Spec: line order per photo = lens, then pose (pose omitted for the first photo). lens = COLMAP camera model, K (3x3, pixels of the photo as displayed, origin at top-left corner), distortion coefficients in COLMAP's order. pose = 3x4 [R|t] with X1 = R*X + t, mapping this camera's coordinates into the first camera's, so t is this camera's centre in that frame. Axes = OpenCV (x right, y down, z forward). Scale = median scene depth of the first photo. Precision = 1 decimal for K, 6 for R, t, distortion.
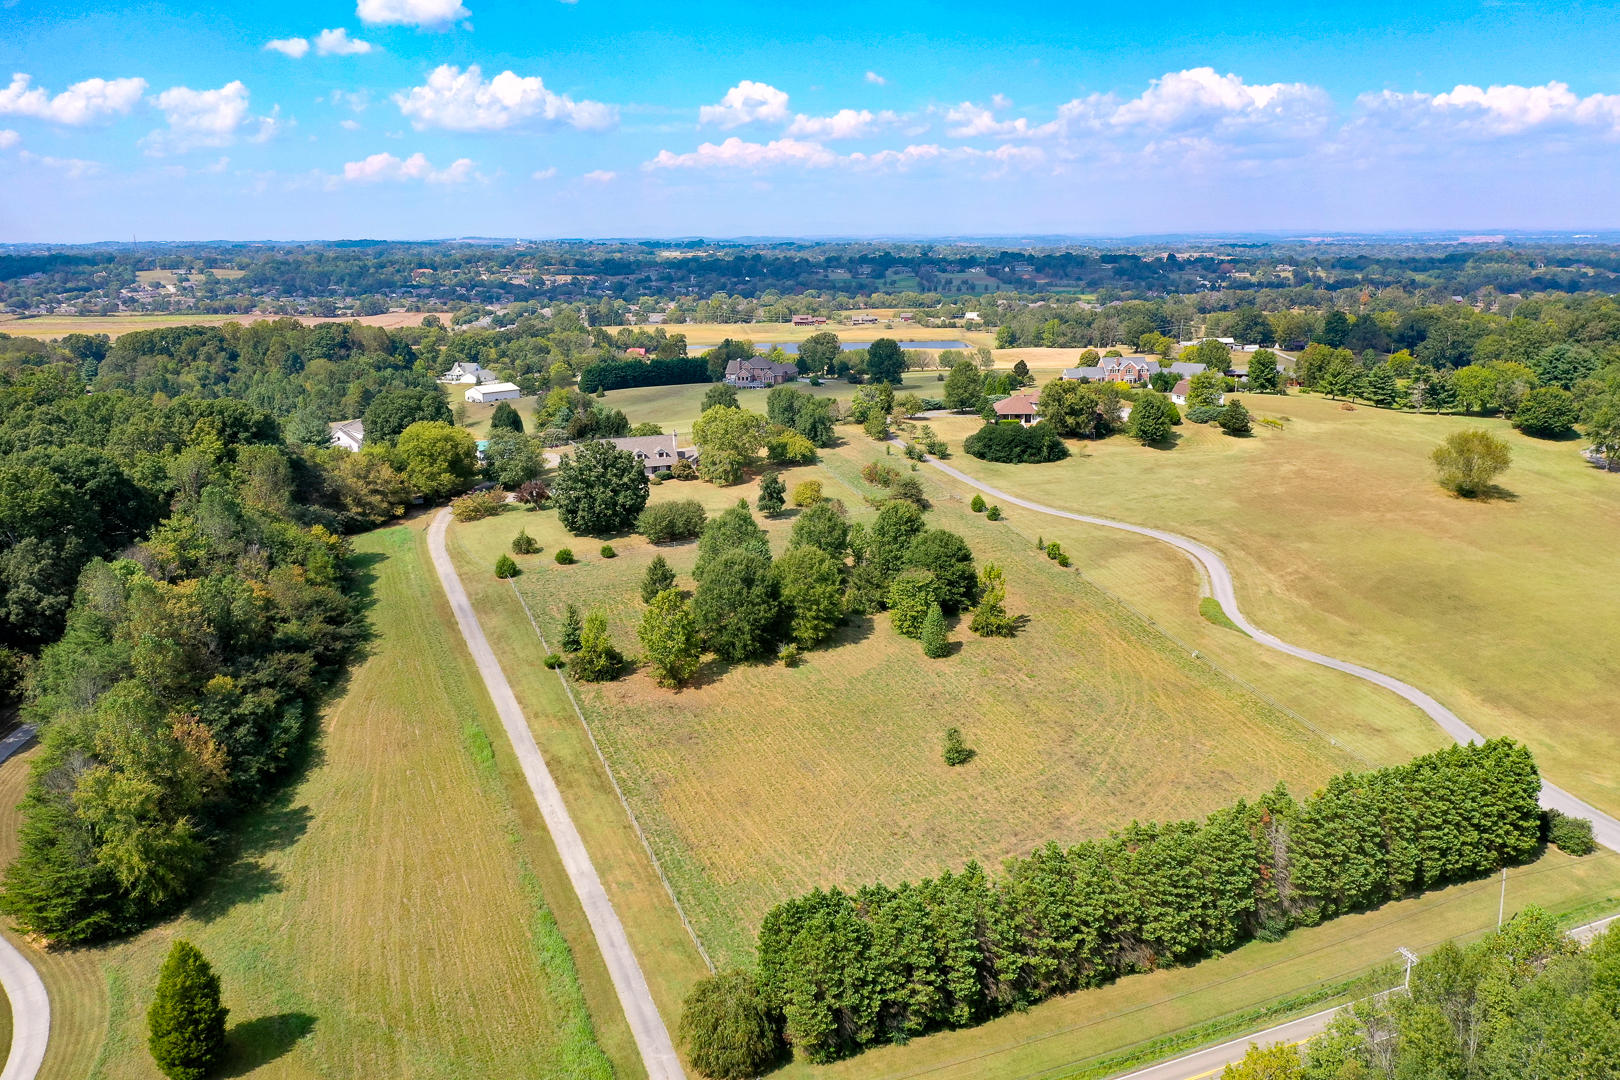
lens RADIAL K [[1312.0, 0, 810.0], [0, 1312.0, 540.0], [0, 0, 1]] dist [0.000132, 0.000325]
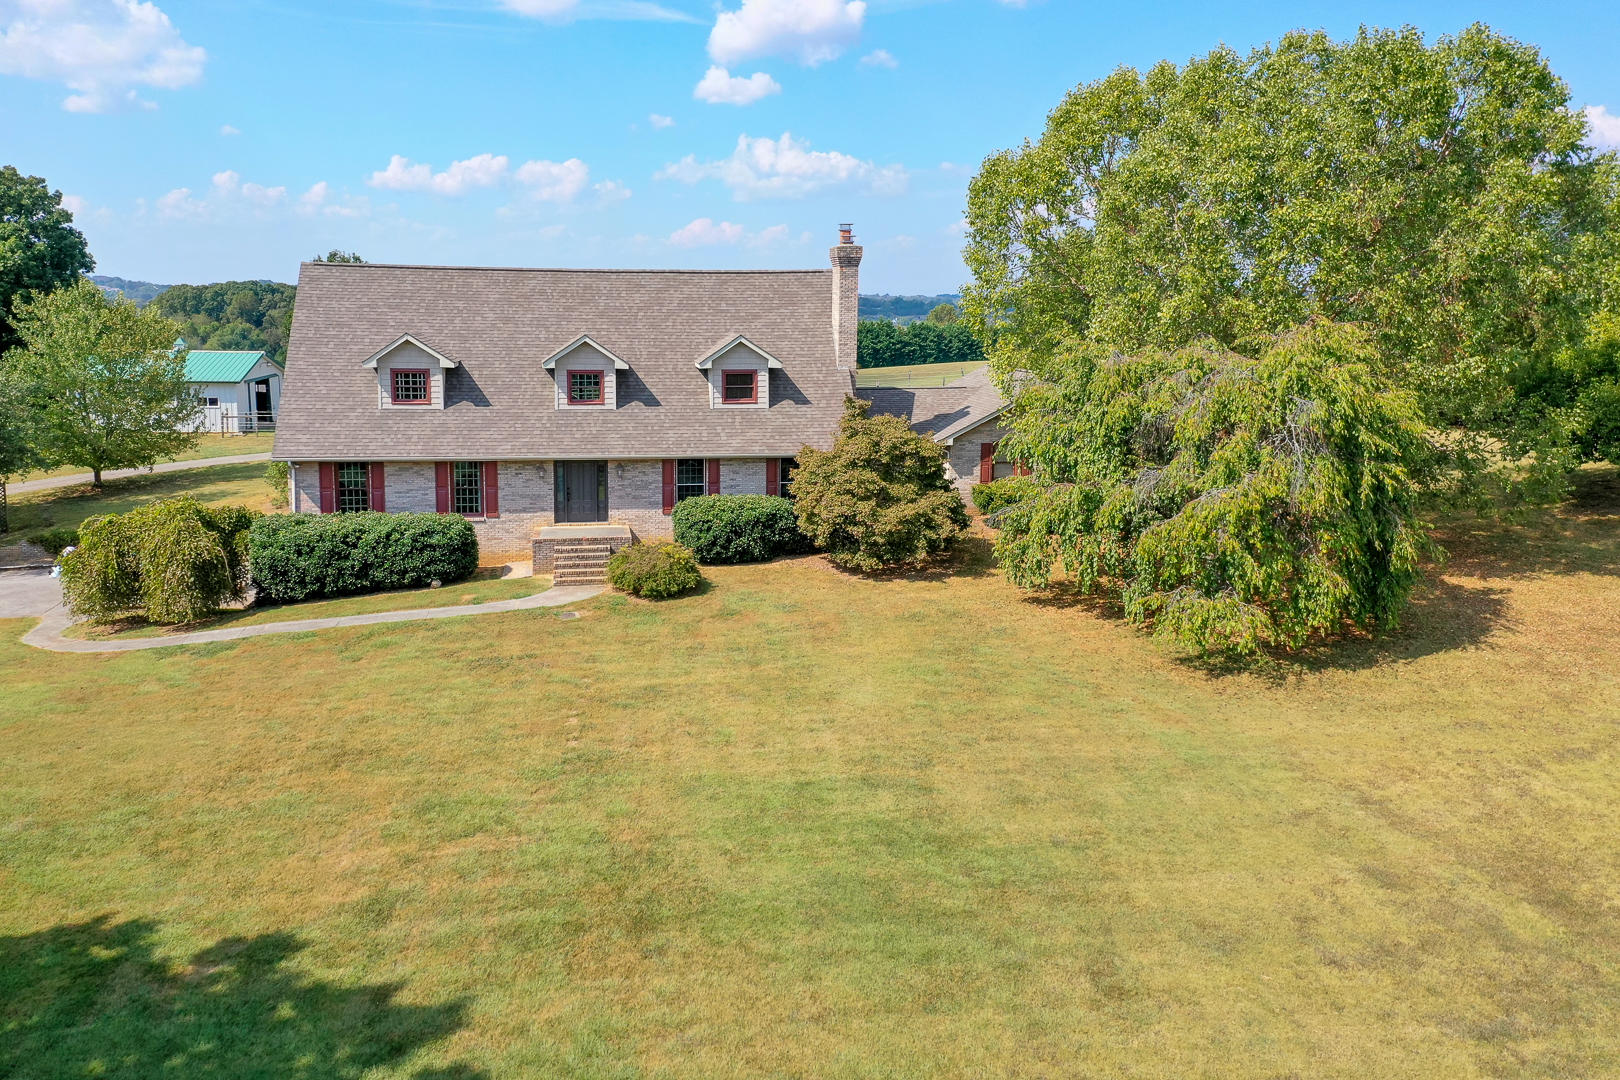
lens RADIAL K [[1295.5, 0, 685.5], [0, 1295.5, 413.4], [0, 0, 1]] dist [0.078102, 0.000742]
pose [[0.950205, 0.035734, -0.309569, -0.077323], [-0.078817, 0.988663, -0.127801, -0.044676], [0.301493, 0.145836, 0.942249, 0.899541]]
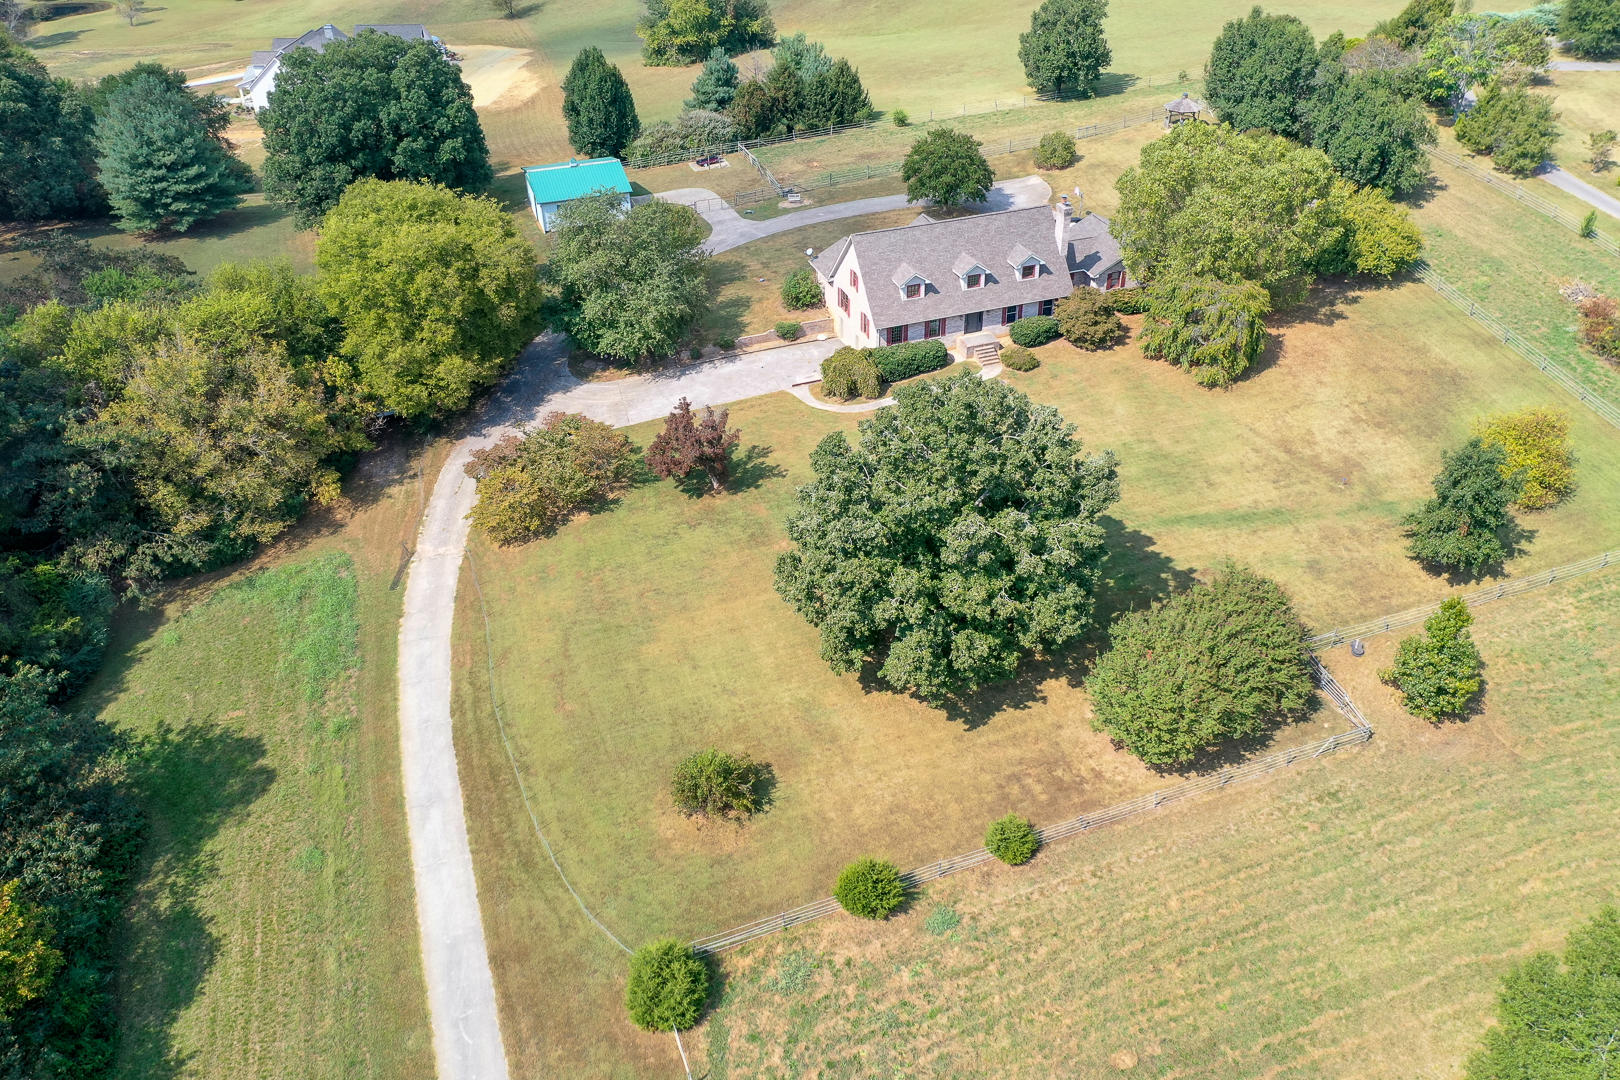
lens RADIAL K [[1312.0, 0, 810.0], [0, 1312.0, 540.0], [0, 0, 1]] dist [0.000132, 0.000325]
pose [[0.997902, 0.025792, -0.059386, -0.156968], [-0.002991, 0.934615, 0.355648, -0.130478], [0.064676, -0.354724, 0.932731, 0.652347]]
